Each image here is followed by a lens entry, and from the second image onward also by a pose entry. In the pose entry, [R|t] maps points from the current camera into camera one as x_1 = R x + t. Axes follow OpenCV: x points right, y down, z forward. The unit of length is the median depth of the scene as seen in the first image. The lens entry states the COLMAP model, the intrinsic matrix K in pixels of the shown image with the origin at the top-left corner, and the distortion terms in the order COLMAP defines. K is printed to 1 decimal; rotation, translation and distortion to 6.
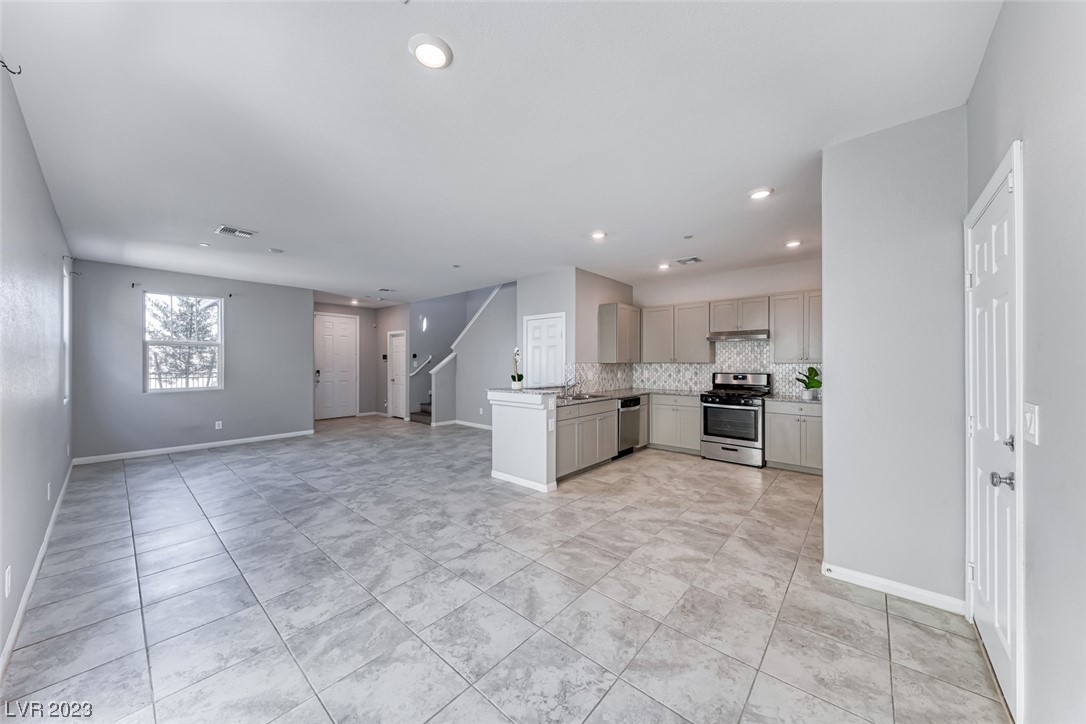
lens RADIAL K [[375.2, 0, 540.5], [0, 375.2, 360.4], [0, 0, 1]] dist [0.010467, -0.000127]
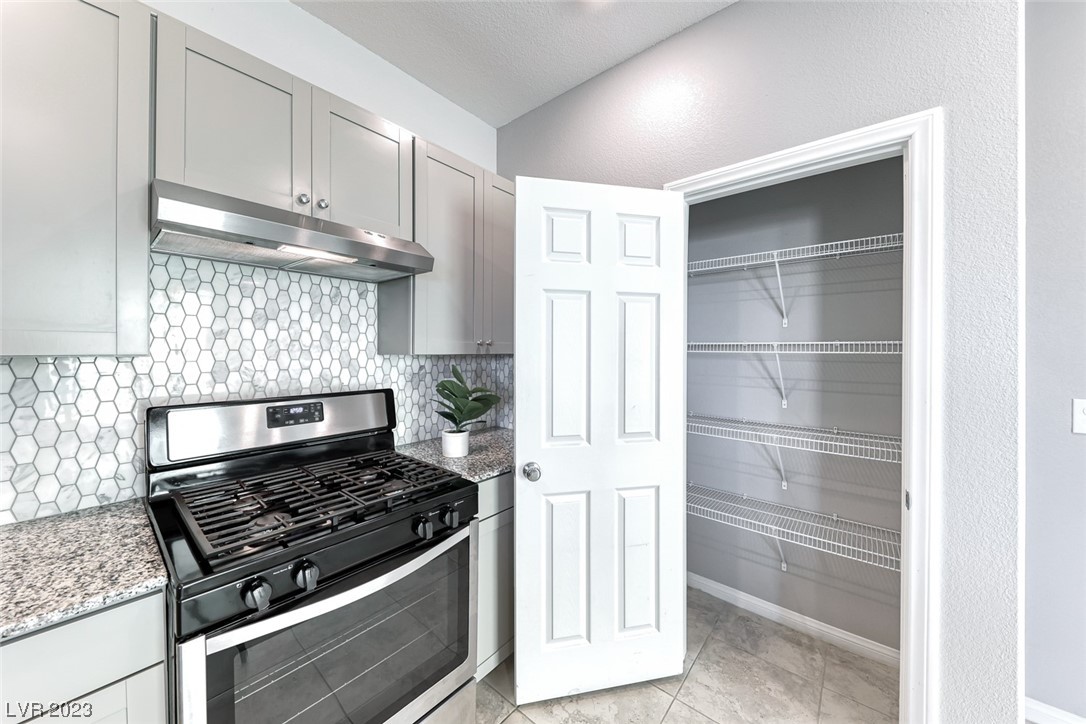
lens RADIAL K [[383.6, 0, 542.7], [0, 383.6, 354.6], [0, 0, 1]] dist [-0.000041, -0.000057]
pose [[-0.019037, -0.008131, 0.999786, 0.294332], [-0.007163, 0.999942, 0.007996, 0.003599], [-0.999793, -0.007009, -0.019094, 0.901842]]
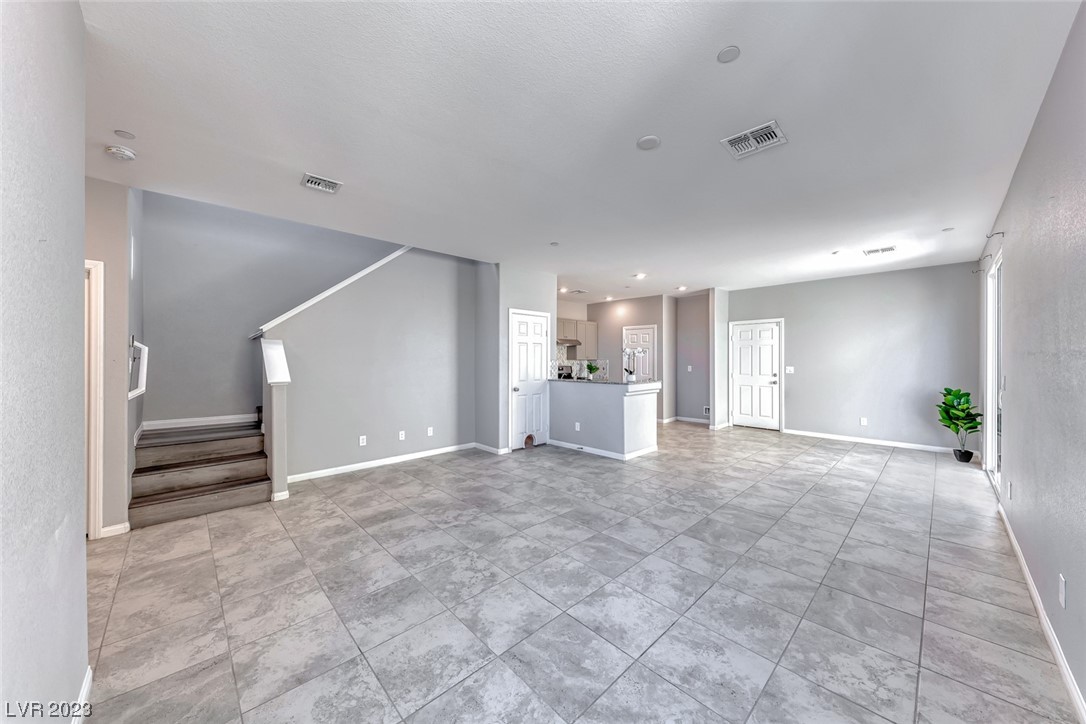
lens RADIAL K [[379.2, 0, 543.0], [0, 379.2, 362.0], [0, 0, 1]] dist [0.009391, -0.000024]
pose [[0.087509, -0.007514, 0.996135, -1.121807], [-0.002970, 0.999965, 0.007803, 0.004528], [-0.996159, -0.003641, 0.087484, 1.001917]]
